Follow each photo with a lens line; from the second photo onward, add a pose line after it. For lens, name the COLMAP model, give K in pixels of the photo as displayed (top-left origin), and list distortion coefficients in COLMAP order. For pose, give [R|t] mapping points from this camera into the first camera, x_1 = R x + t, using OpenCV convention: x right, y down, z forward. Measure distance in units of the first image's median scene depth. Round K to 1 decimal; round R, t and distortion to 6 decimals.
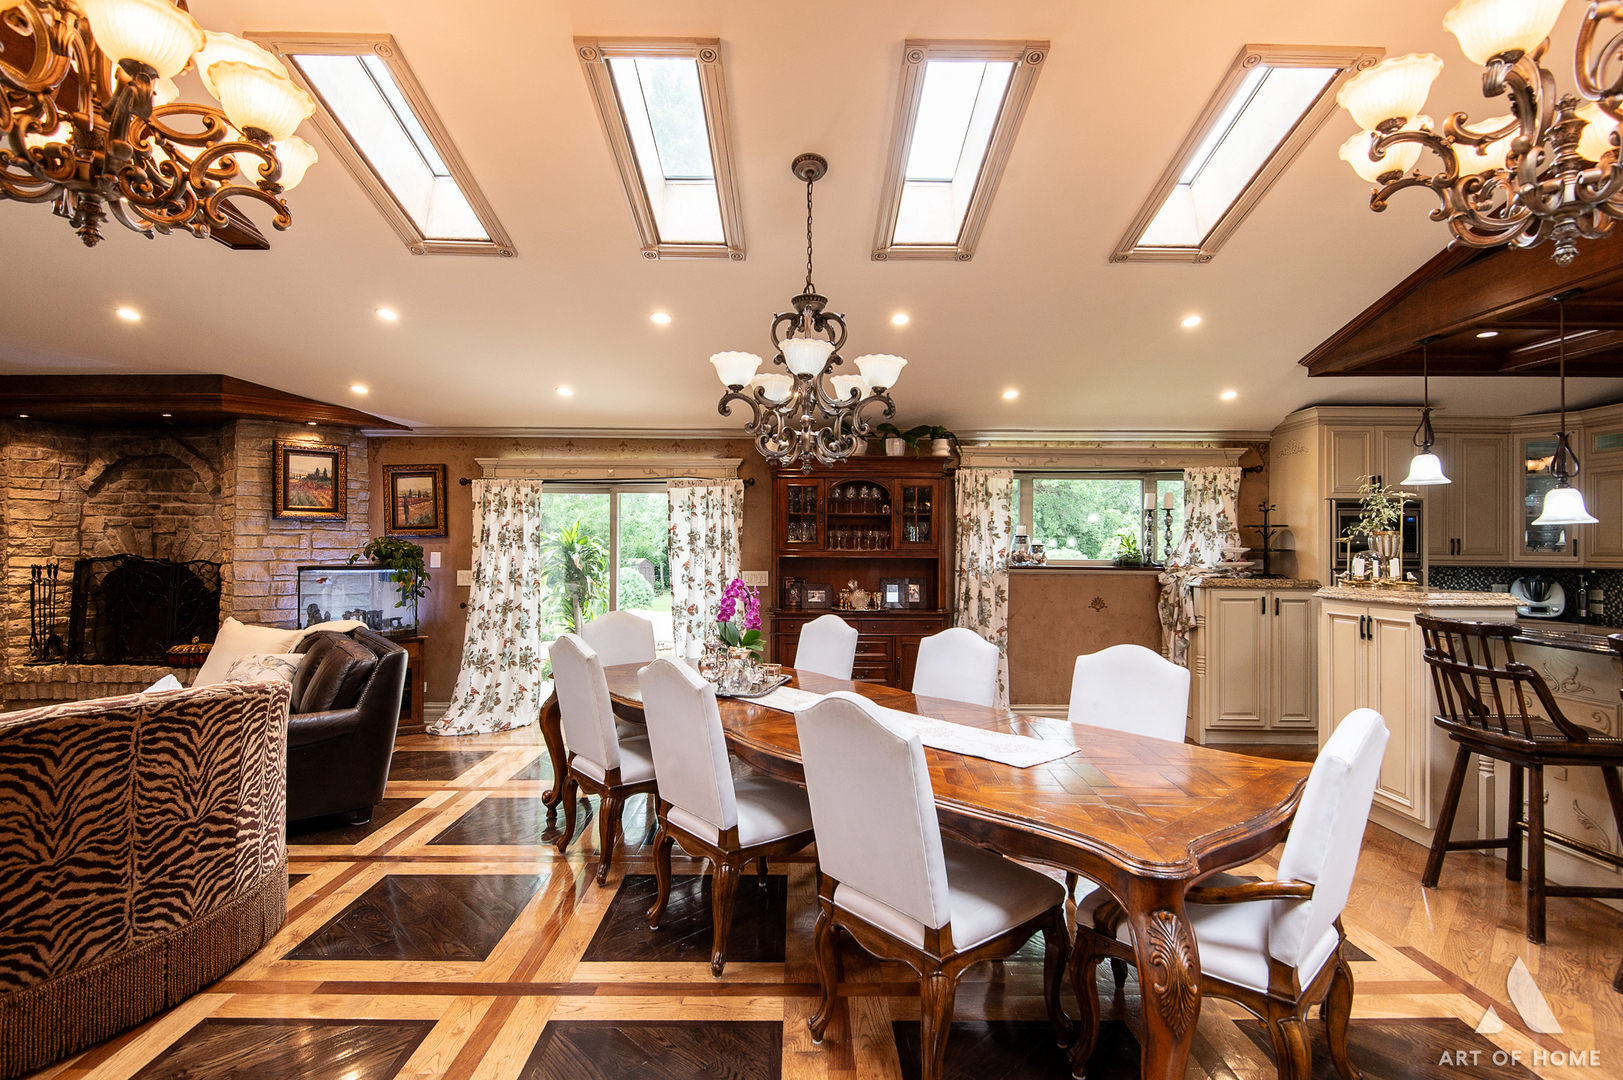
lens RADIAL K [[771.8, 0, 808.3], [0, 771.8, 542.0], [0, 0, 1]] dist [0.001211, -0.003734]
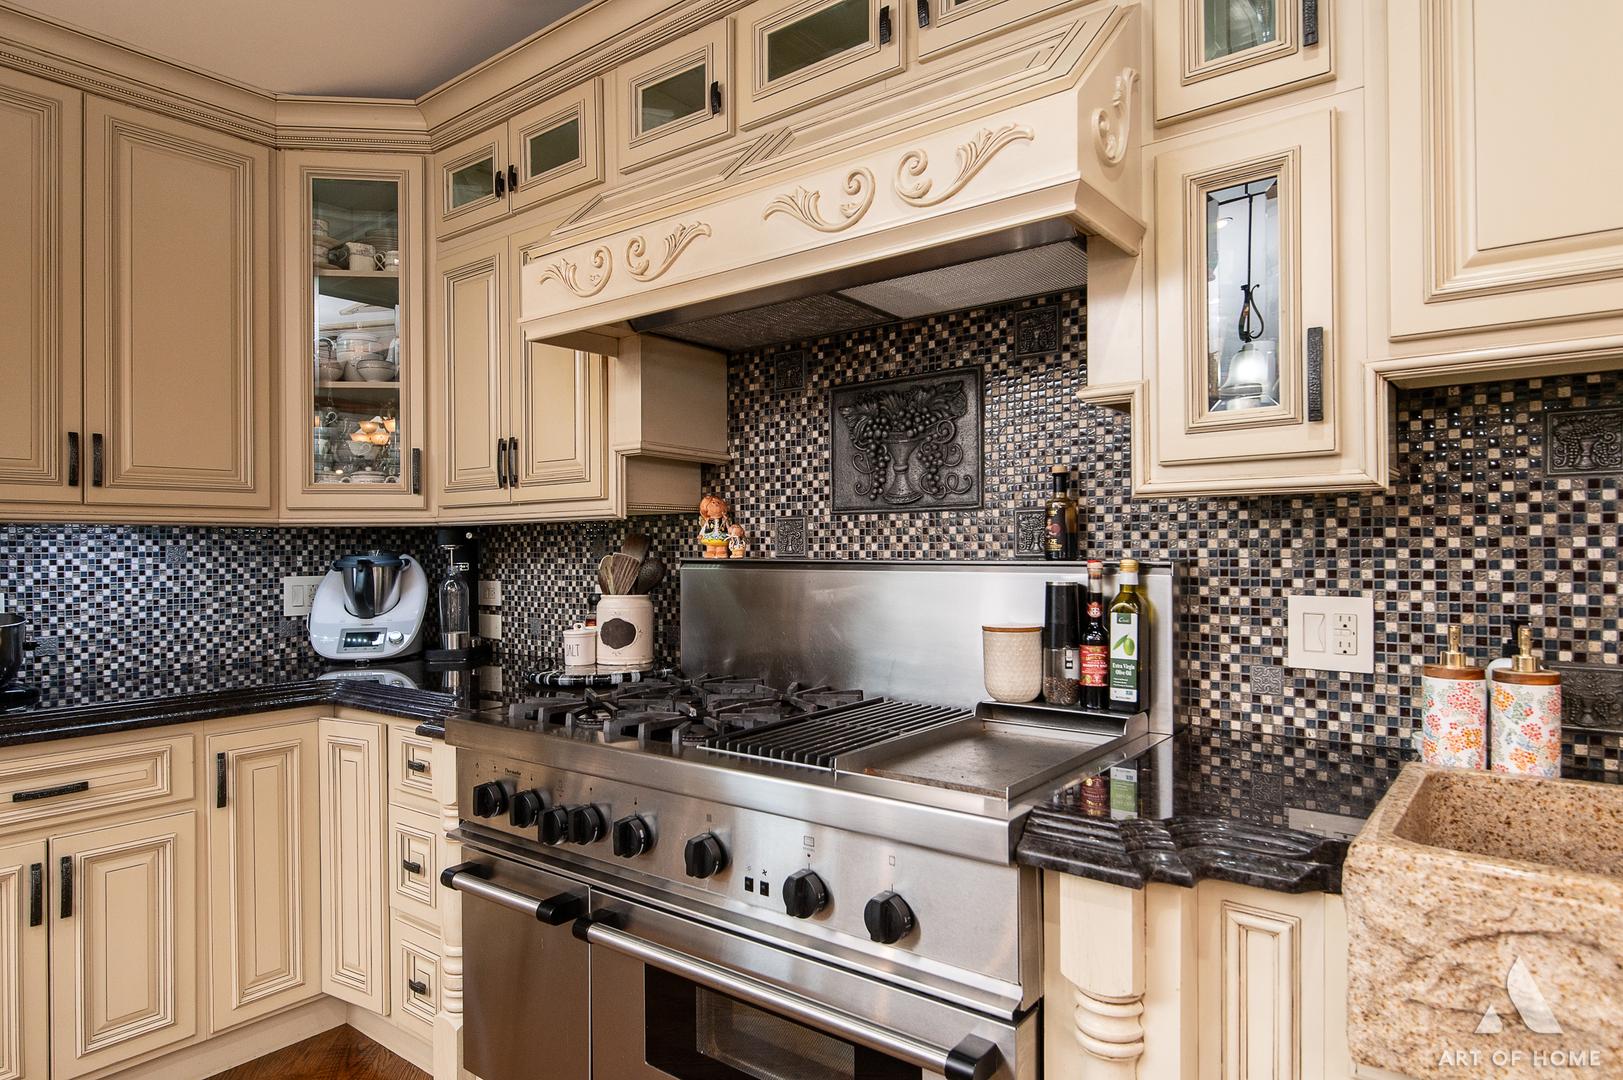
lens RADIAL K [[976.6, 0, 816.9], [0, 976.6, 542.0], [0, 0, 1]] dist [-0.000758, 0.000031]
pose [[0.626075, -0.006957, 0.779732, 0.695688], [0.003949, 0.999976, 0.005751, 0.037119], [-0.779753, -0.000521, 0.626087, 0.511980]]
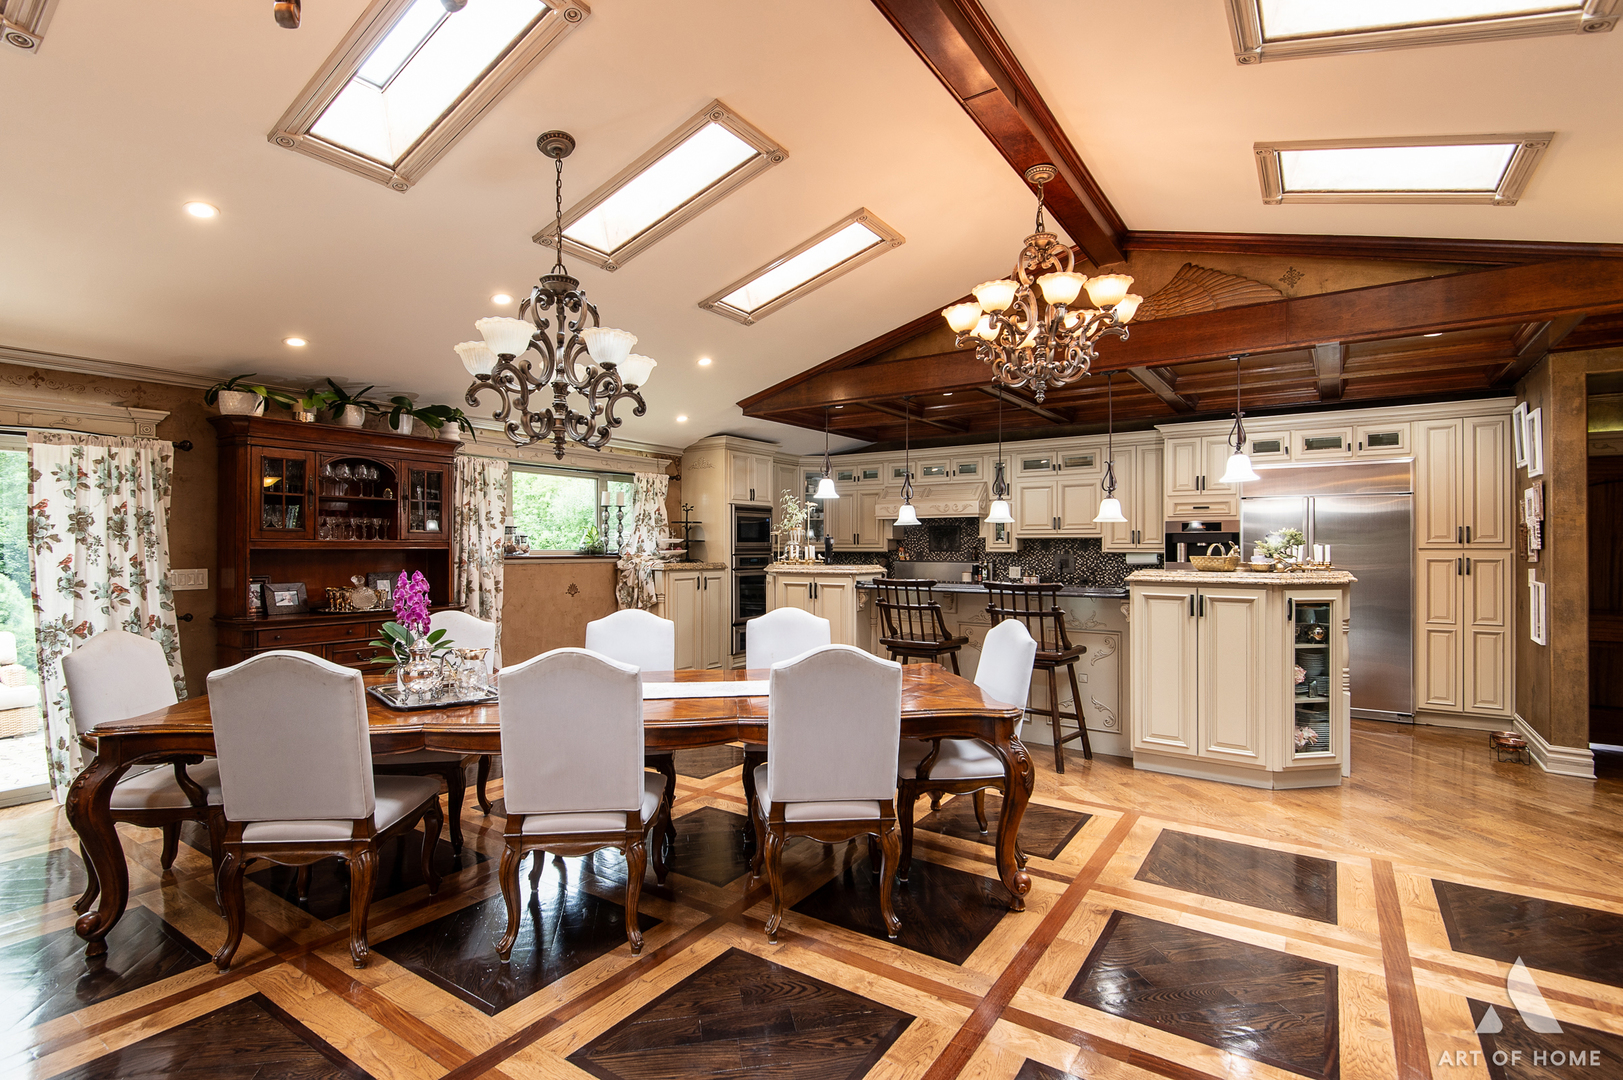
lens RADIAL K [[771.8, 0, 815.0], [0, 771.8, 541.2], [0, 0, 1]] dist [0.001211, -0.003734]
pose [[0.549813, 0.001149, 0.835287, -0.362754], [-0.005061, 0.999985, 0.001956, 0.007362], [-0.835273, -0.005303, 0.549811, 0.108406]]
